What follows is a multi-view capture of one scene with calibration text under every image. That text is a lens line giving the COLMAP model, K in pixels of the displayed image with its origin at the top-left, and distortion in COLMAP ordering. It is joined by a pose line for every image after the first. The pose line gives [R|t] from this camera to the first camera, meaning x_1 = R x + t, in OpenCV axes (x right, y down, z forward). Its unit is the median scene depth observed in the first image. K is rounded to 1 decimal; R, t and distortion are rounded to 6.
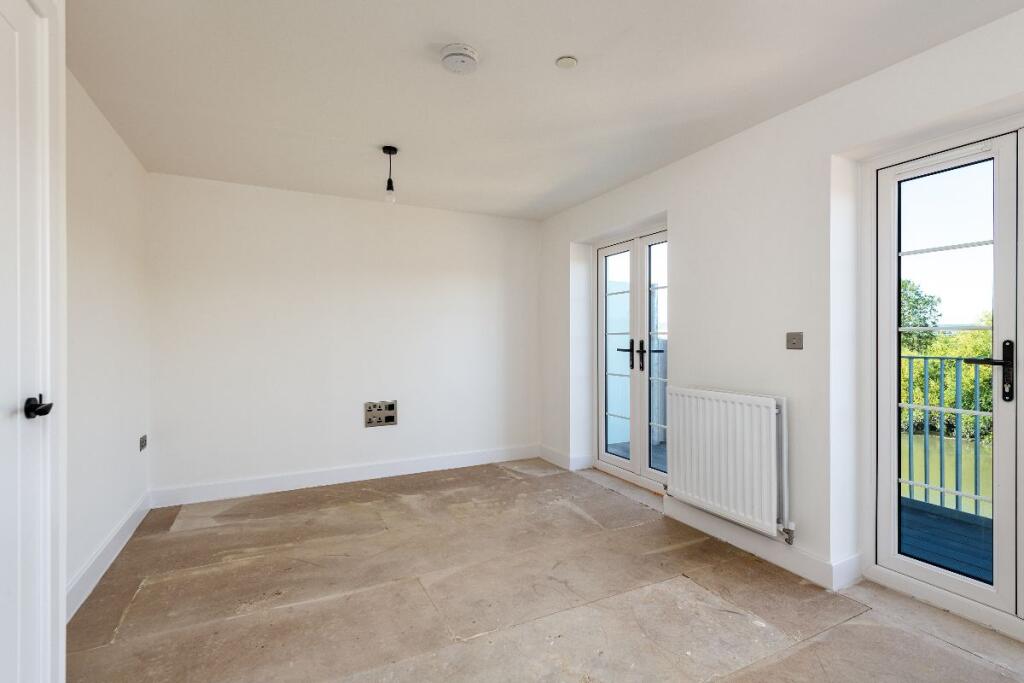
lens RADIAL K [[492.3, 0, 515.0], [0, 492.3, 341.4], [0, 0, 1]] dist [0.047578, 0.000135]
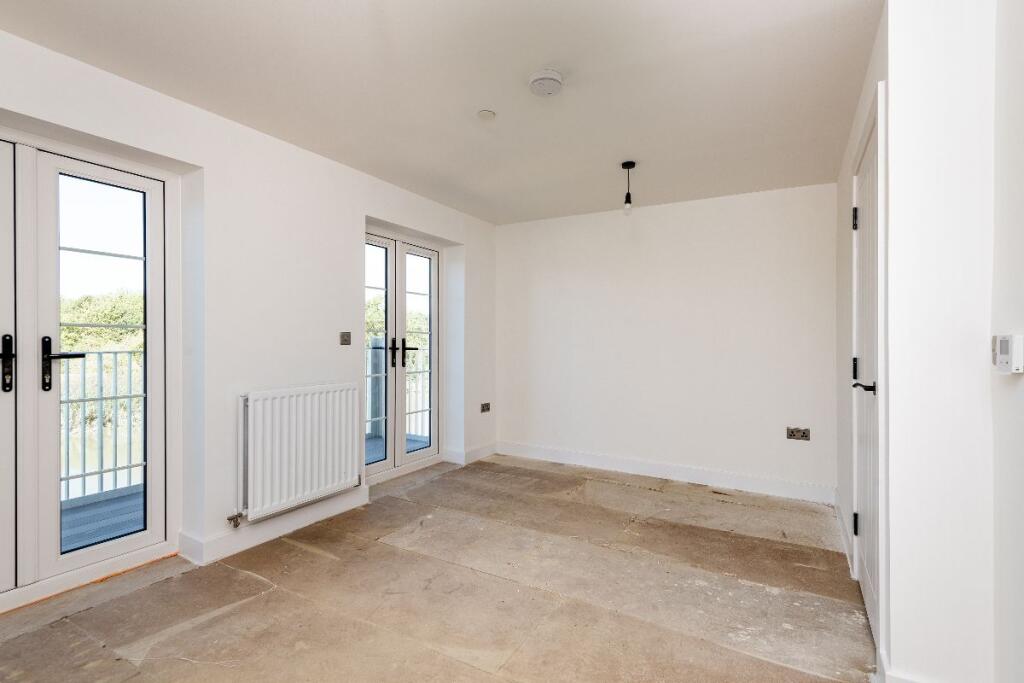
lens RADIAL K [[492.3, 0, 515.0], [0, 492.3, 341.4], [0, 0, 1]] dist [0.047578, 0.000135]
pose [[-0.559658, -0.010376, 0.828658, -0.761198], [-0.012394, 0.999915, 0.004150, -0.004501], [-0.828631, -0.007948, -0.559739, 1.314066]]
